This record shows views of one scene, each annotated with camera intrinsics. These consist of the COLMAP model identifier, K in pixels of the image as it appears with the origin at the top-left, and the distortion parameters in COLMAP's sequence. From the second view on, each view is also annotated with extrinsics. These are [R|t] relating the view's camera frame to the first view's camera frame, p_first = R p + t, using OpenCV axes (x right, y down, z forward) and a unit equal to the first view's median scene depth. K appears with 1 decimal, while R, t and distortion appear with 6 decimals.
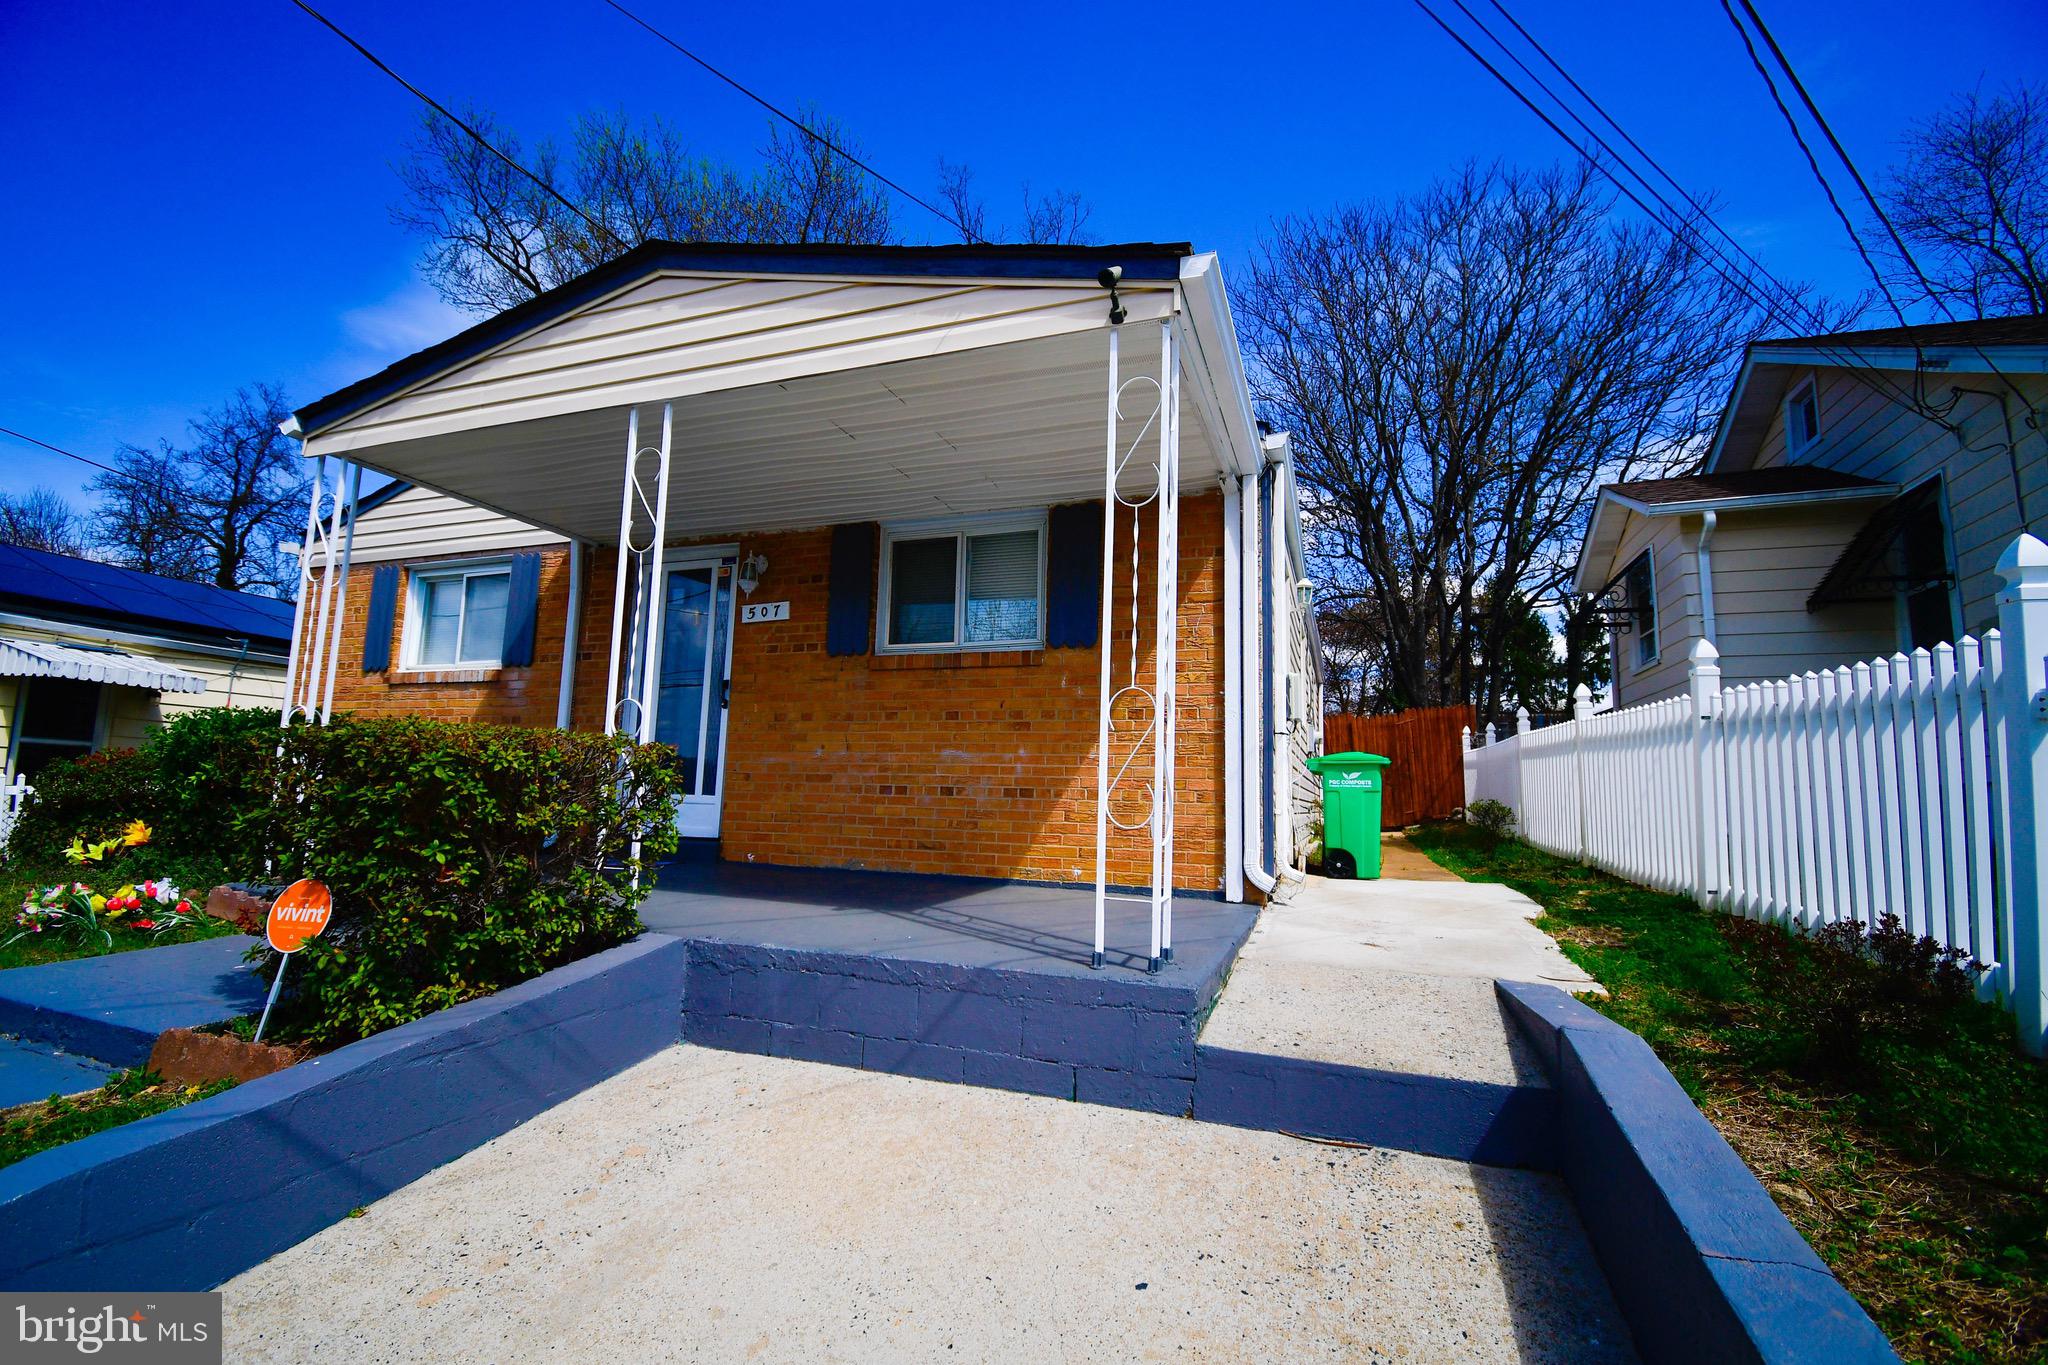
lens RADIAL K [[906.1, 0, 1031.8], [0, 906.1, 685.1], [0, 0, 1]] dist [0.025678, -0.029390]
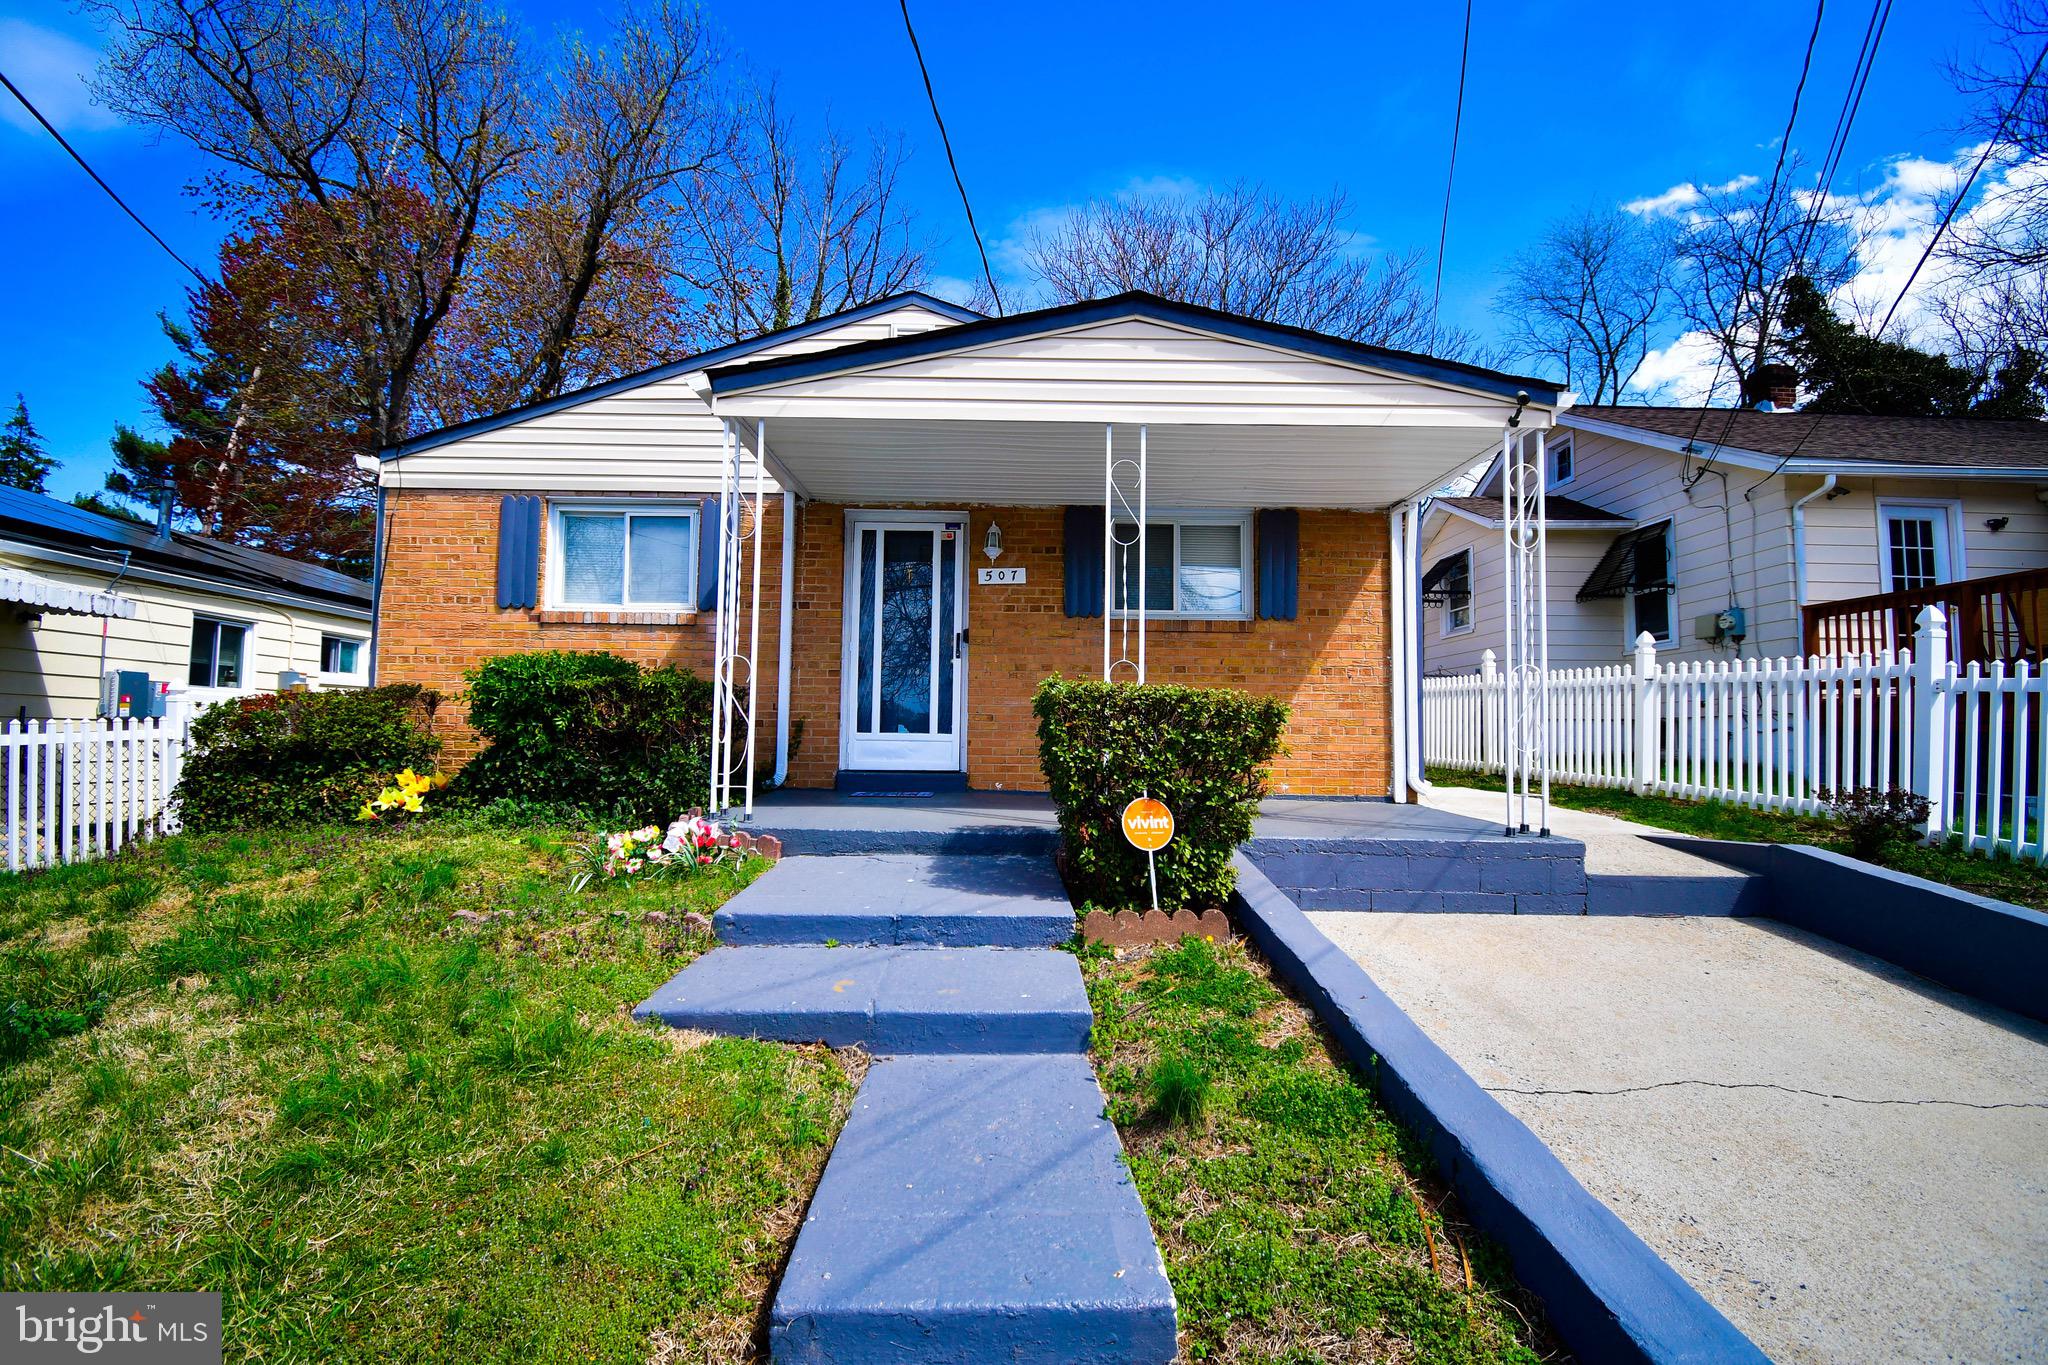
lens RADIAL K [[906.1, 0, 1031.8], [0, 906.1, 685.1], [0, 0, 1]] dist [0.025678, -0.029390]
pose [[0.932674, 0.007068, 0.360652, -0.683612], [-0.033911, 0.997098, 0.068156, -0.022000], [-0.359123, -0.075798, 0.930207, -0.098581]]
